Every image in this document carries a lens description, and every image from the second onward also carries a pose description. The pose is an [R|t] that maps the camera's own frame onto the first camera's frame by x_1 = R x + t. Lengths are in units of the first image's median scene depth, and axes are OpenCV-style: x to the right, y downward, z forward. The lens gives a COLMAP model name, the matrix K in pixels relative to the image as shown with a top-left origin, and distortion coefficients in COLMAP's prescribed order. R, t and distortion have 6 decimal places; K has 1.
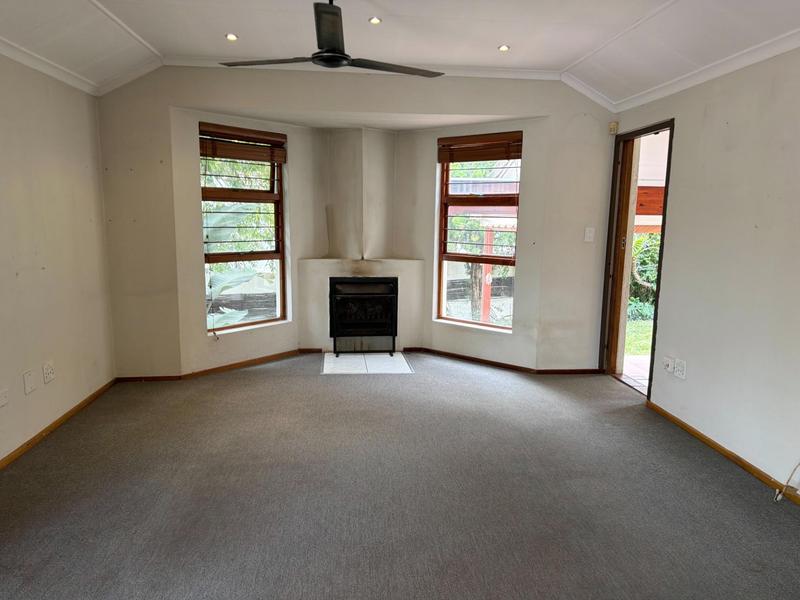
lens RADIAL K [[583.3, 0, 400.8], [0, 583.3, 305.1], [0, 0, 1]] dist [0.114891, -0.001112]
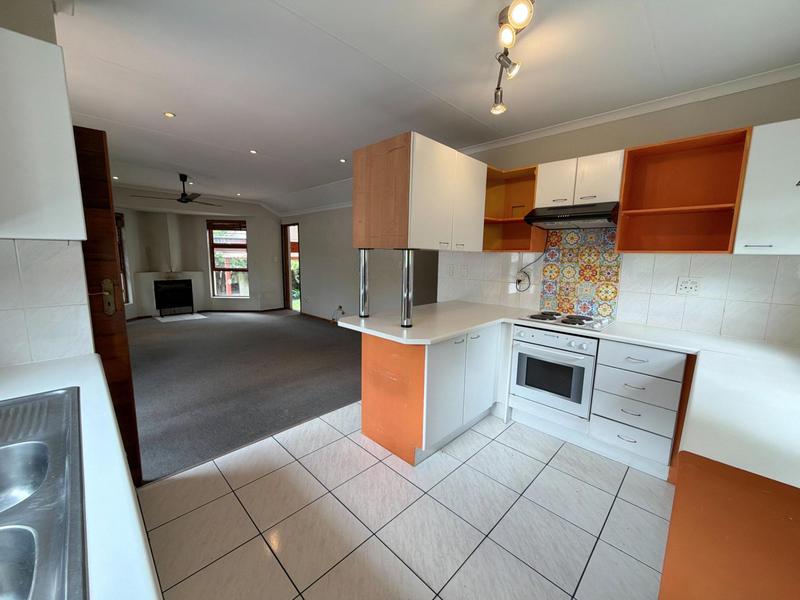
lens RADIAL K [[318.7, 0, 402.1], [0, 318.7, 300.3], [0, 0, 1]] dist [-0.003106, 0.000459]
pose [[0.757114, -0.093838, 0.646508, -0.193426], [0.103968, 0.994325, 0.022567, 0.090348], [-0.644956, 0.050131, 0.762574, -0.458757]]
